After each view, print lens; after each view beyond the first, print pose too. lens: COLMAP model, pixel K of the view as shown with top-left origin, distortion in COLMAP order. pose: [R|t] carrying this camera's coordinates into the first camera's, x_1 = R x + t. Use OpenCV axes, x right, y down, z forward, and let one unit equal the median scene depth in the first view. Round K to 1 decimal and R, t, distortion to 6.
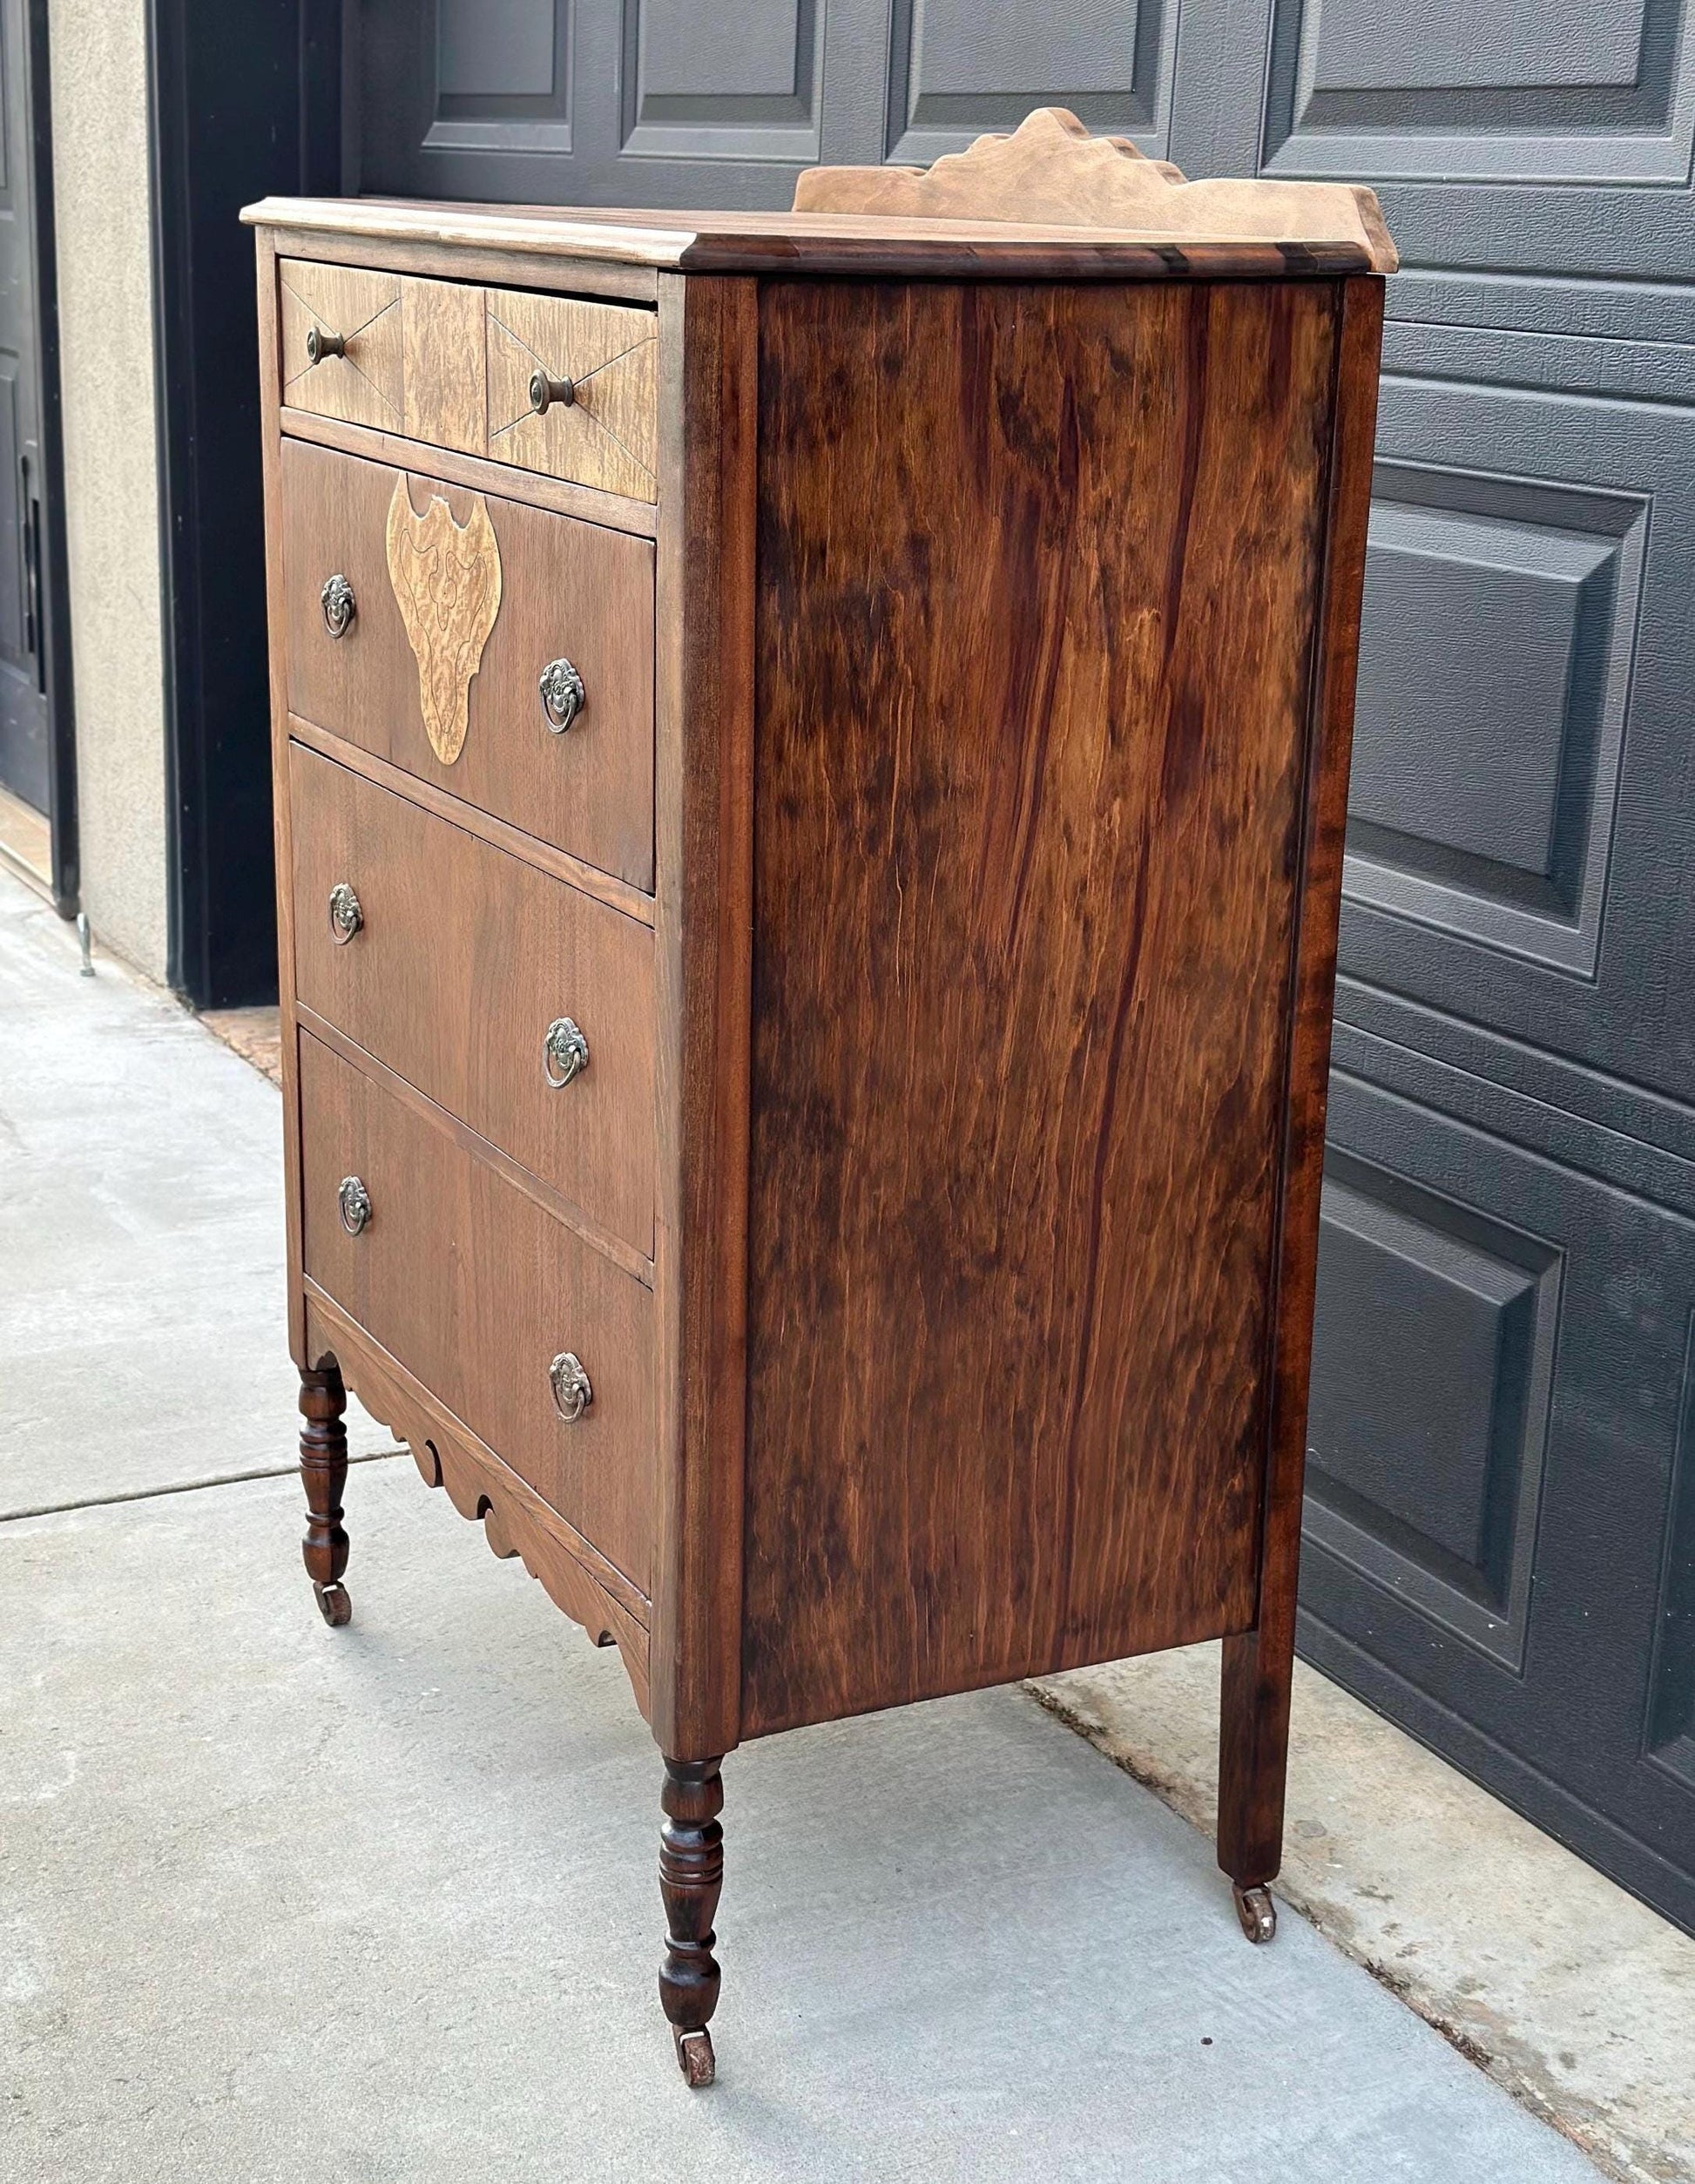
lens RADIAL K [[3253.7, 0, 856.7], [0, 3253.7, 1127.9], [0, 0, 1]] dist [0.144541, -0.037144]
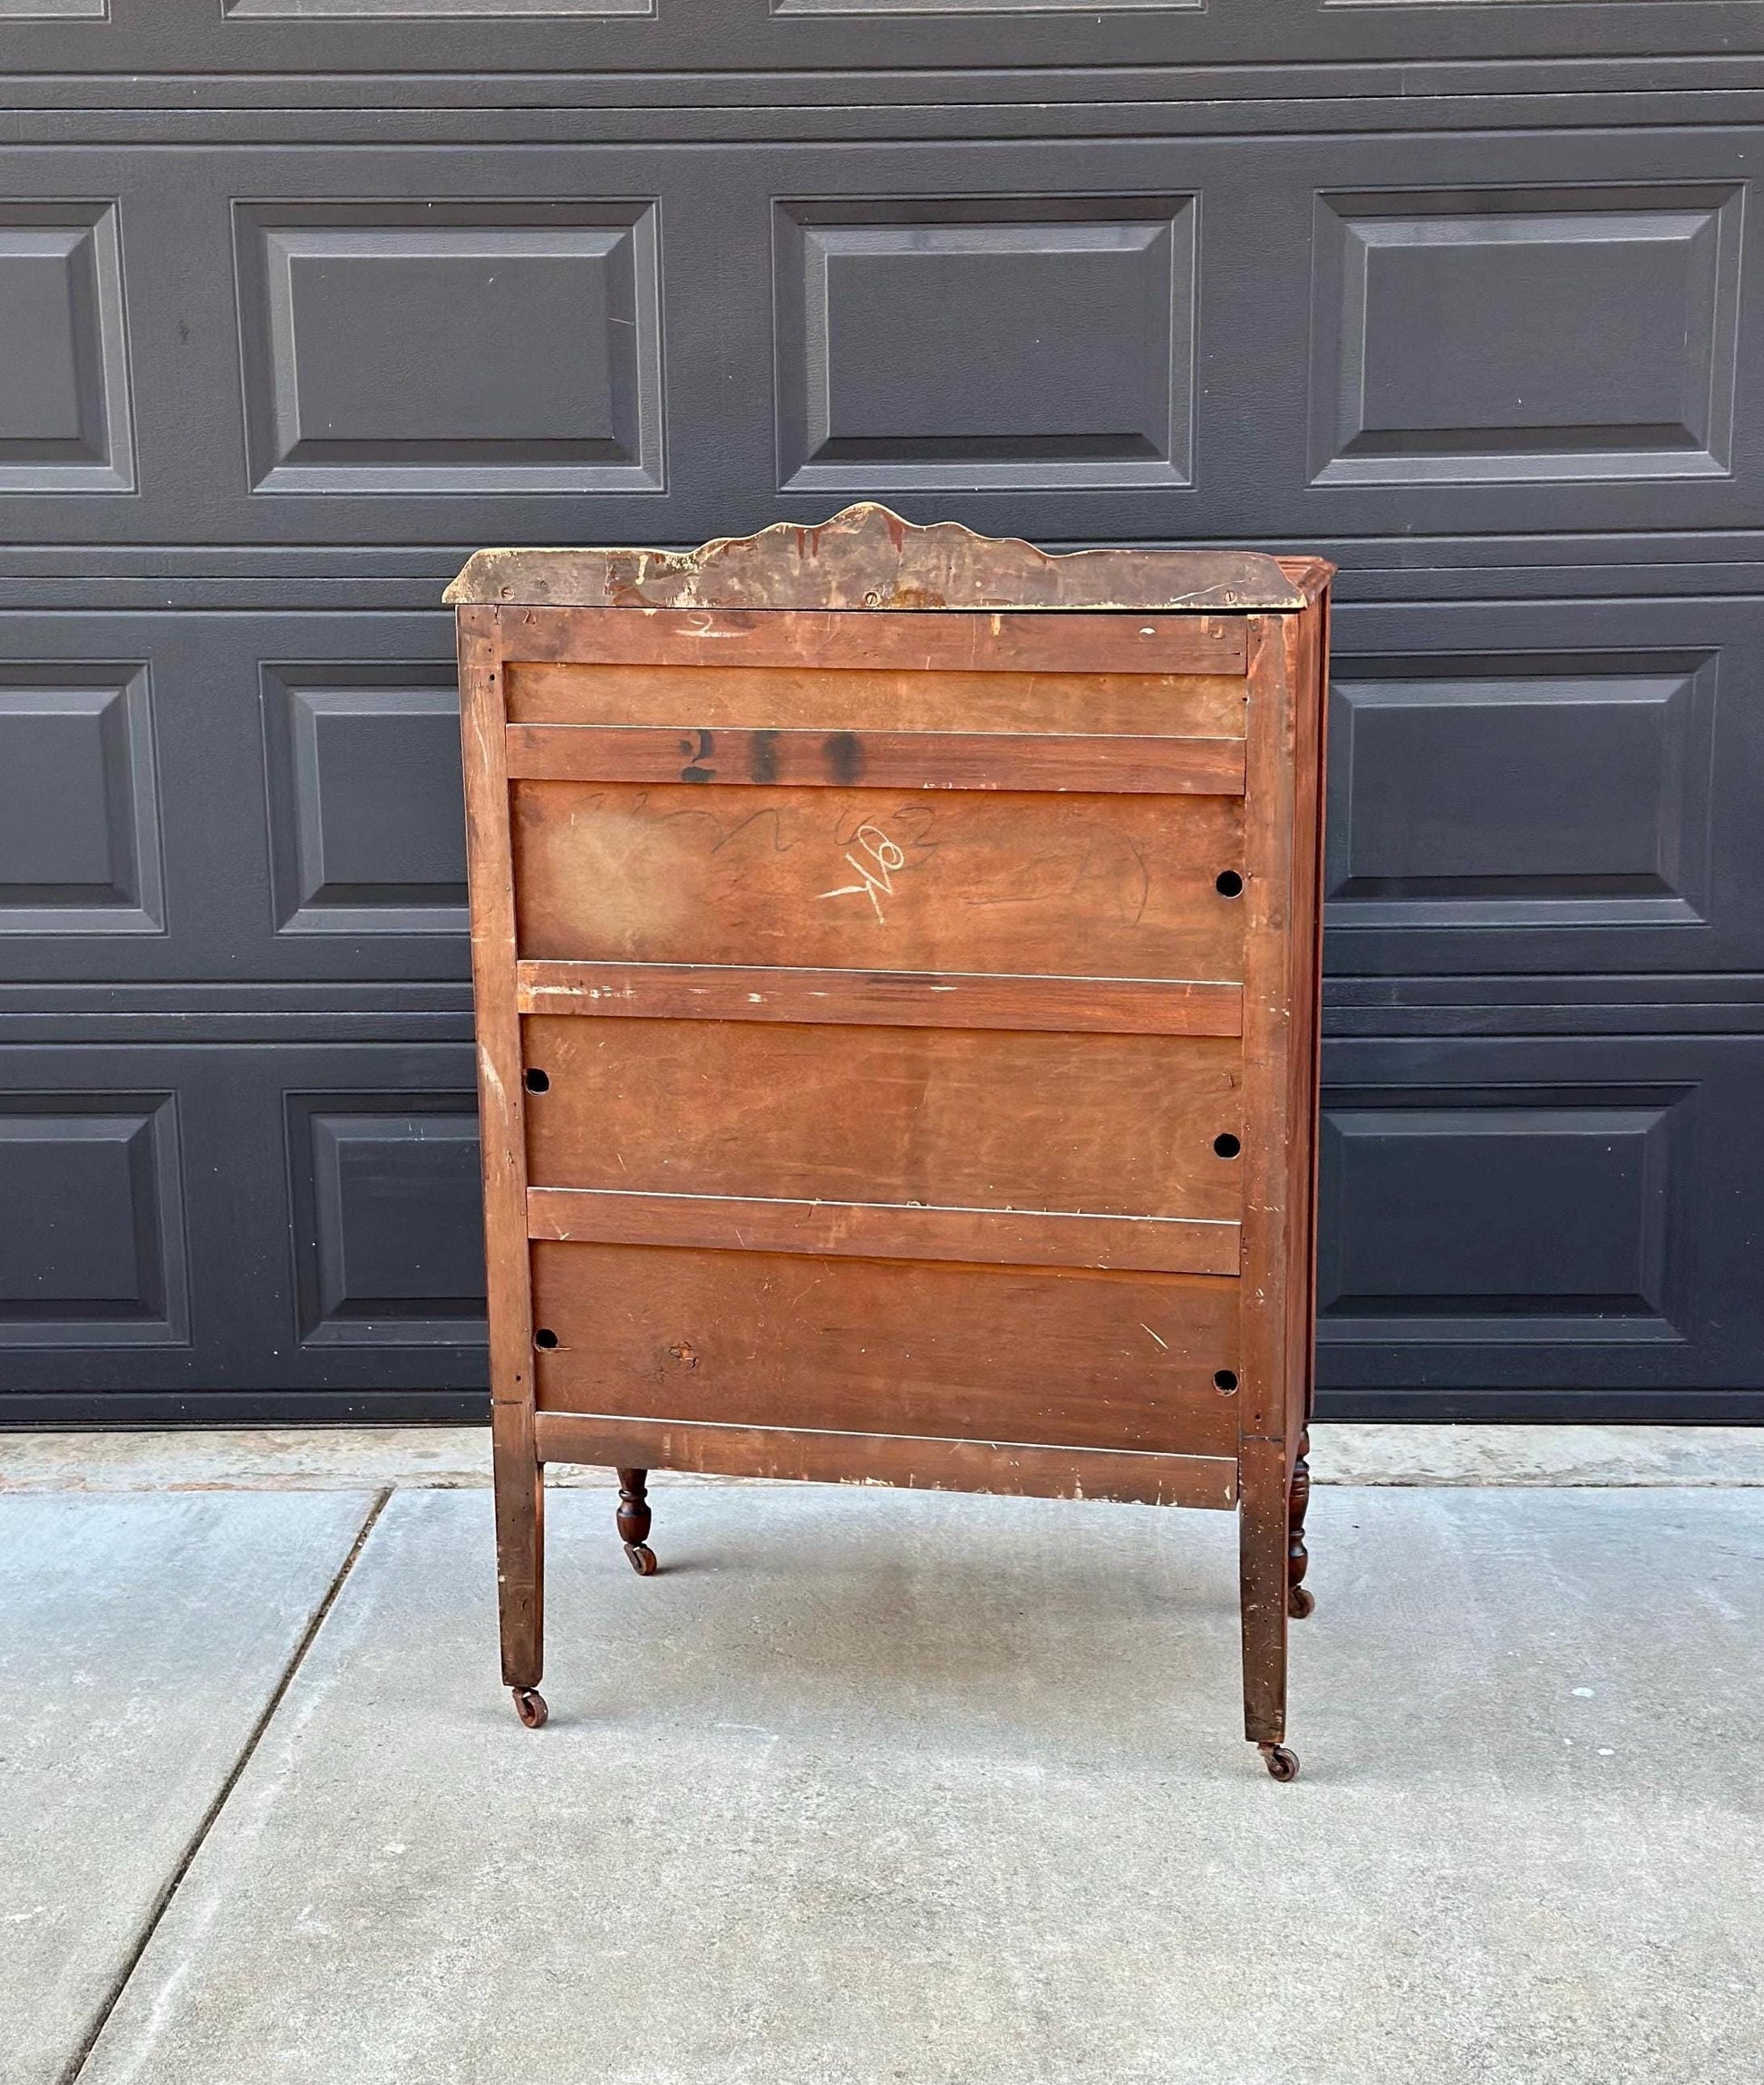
lens RADIAL K [[3386.4, 0, 873.8], [0, 3386.4, 1195.5], [0, 0, 1]] dist [0.177732, -0.234486]
pose [[0.474664, -0.252481, 0.843177, -1.579625], [0.270681, 0.953422, 0.133114, -0.217398], [-0.837512, 0.165047, 0.520896, 0.236434]]
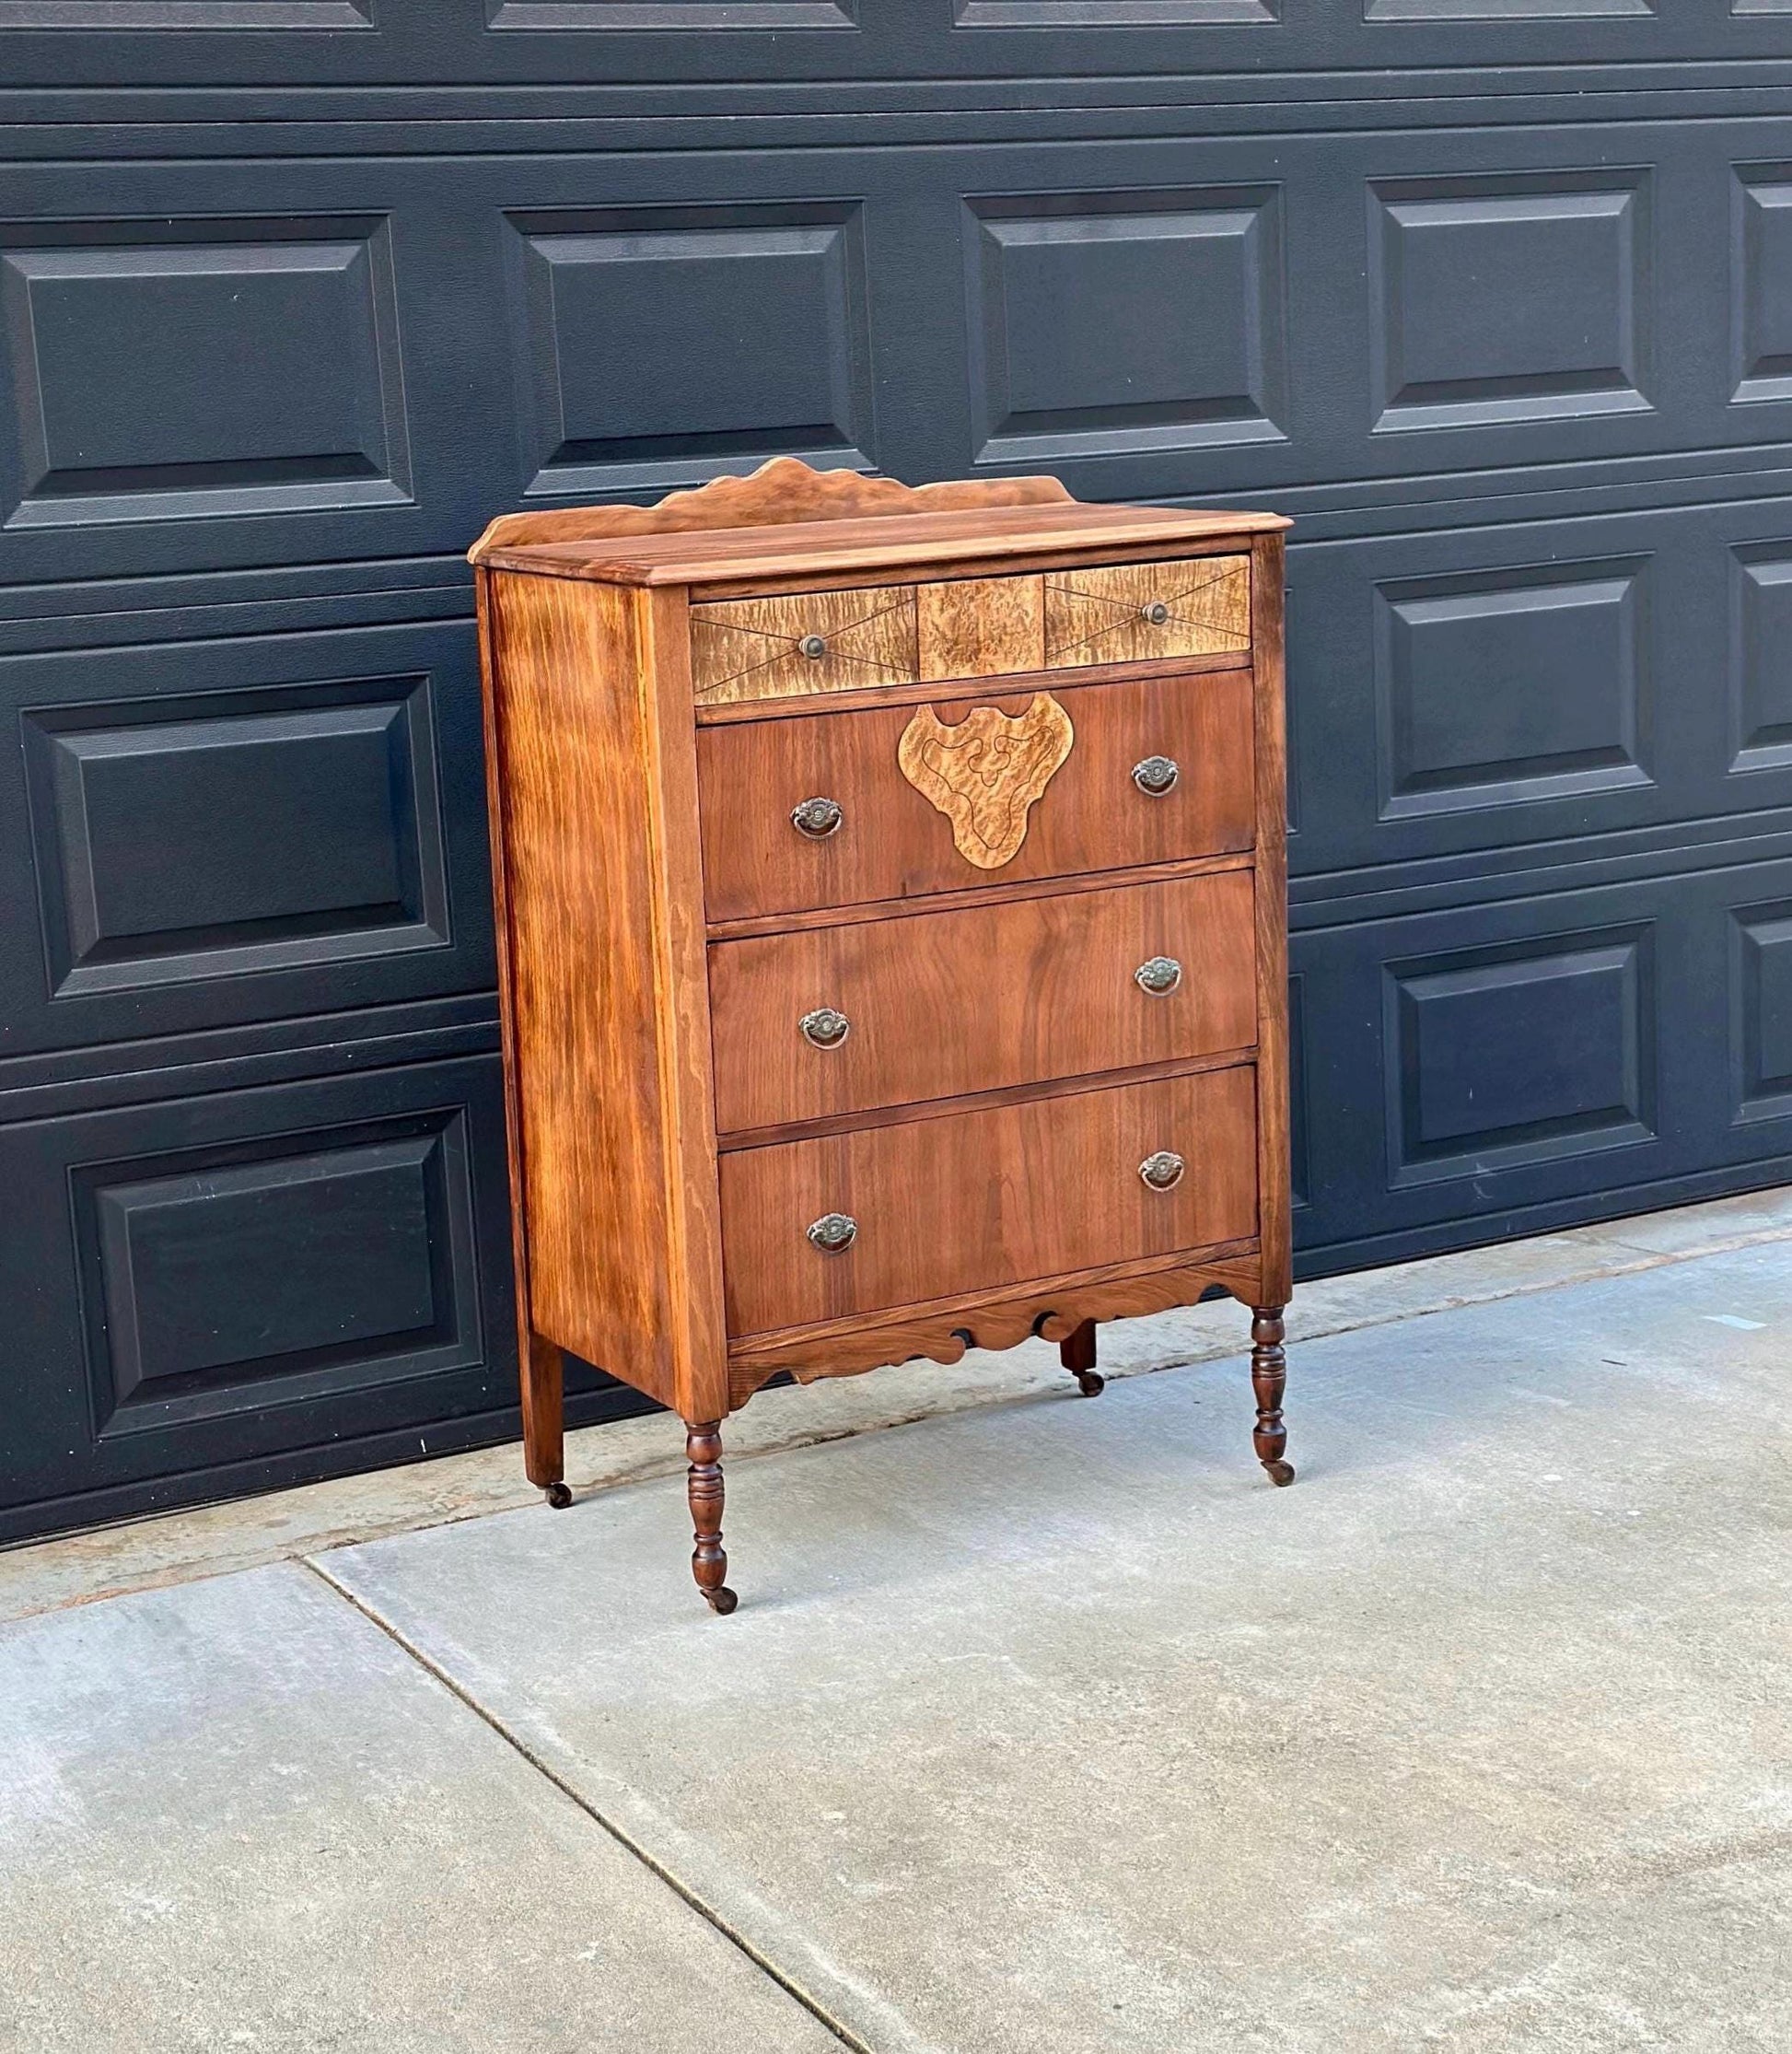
lens RADIAL K [[3589.1, 0, 848.5], [0, 3589.1, 1133.7], [0, 0, 1]] dist [0.154510, -0.048214]
pose [[-0.031359, -0.252991, 0.966960, -1.967988], [0.323657, 0.912740, 0.249301, -0.480310], [-0.945655, 0.320782, 0.053260, 1.065854]]
